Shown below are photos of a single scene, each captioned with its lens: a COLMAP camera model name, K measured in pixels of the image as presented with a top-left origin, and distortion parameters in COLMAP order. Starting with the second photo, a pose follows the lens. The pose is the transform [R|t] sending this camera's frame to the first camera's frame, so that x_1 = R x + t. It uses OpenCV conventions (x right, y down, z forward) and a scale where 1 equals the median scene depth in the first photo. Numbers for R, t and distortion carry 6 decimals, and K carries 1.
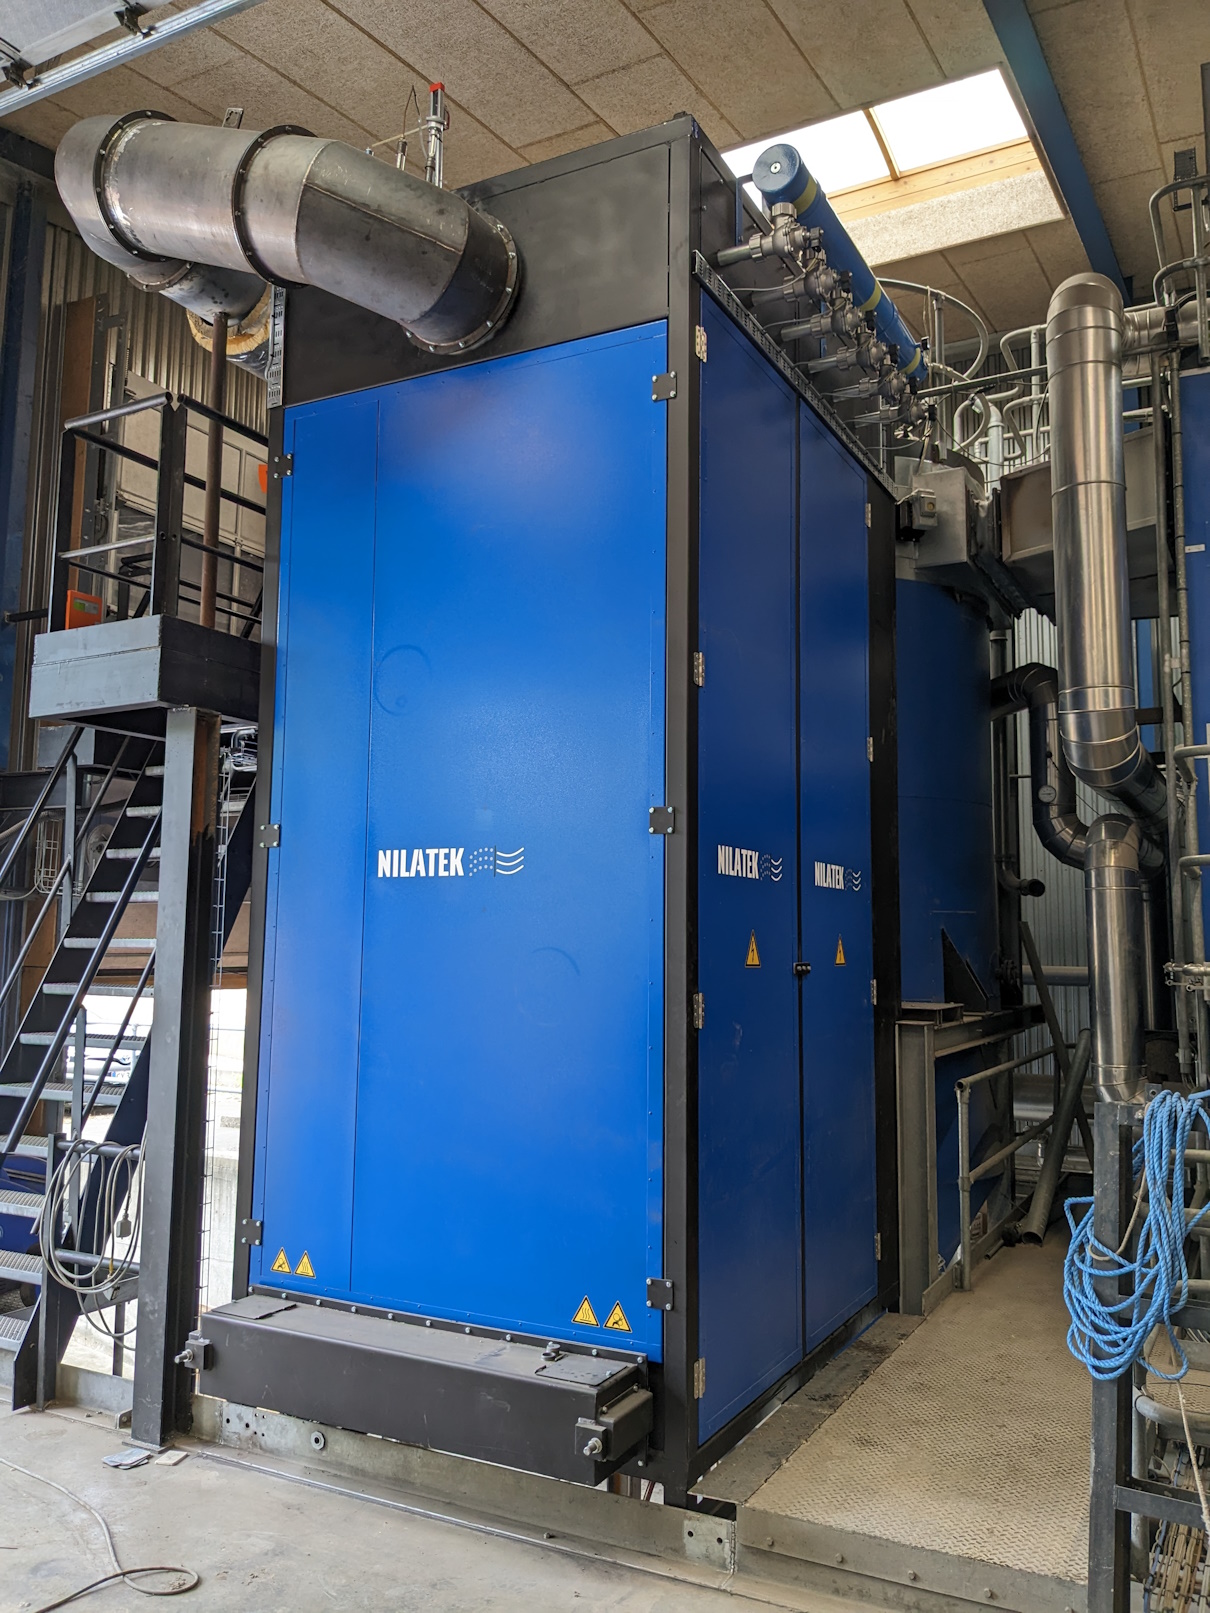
lens RADIAL K [[1267.8, 0, 607.2], [0, 1267.8, 799.3], [0, 0, 1]] dist [0.042924, -0.000656]
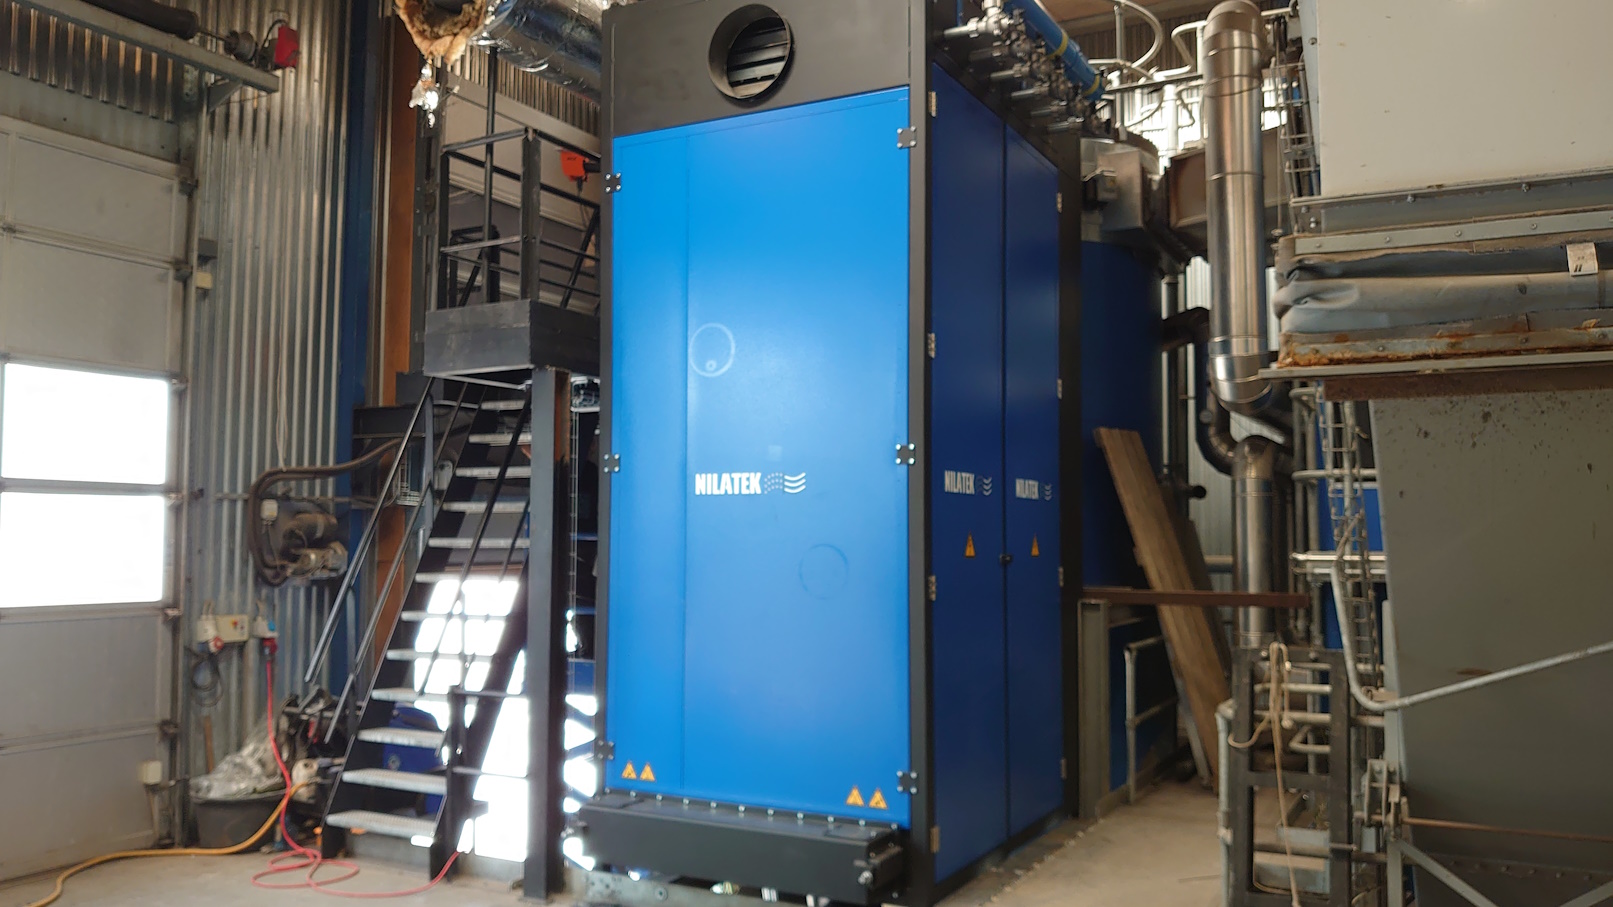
lens RADIAL K [[1271.8, 0, 801.8], [0, 1271.8, 459.4], [0, 0, 1]] dist [0.140154, -0.394652]
pose [[0.999969, -0.006218, -0.004737, -0.052357], [0.006453, 0.998665, 0.051251, -0.040217], [0.004412, -0.051280, 0.998675, -0.326361]]
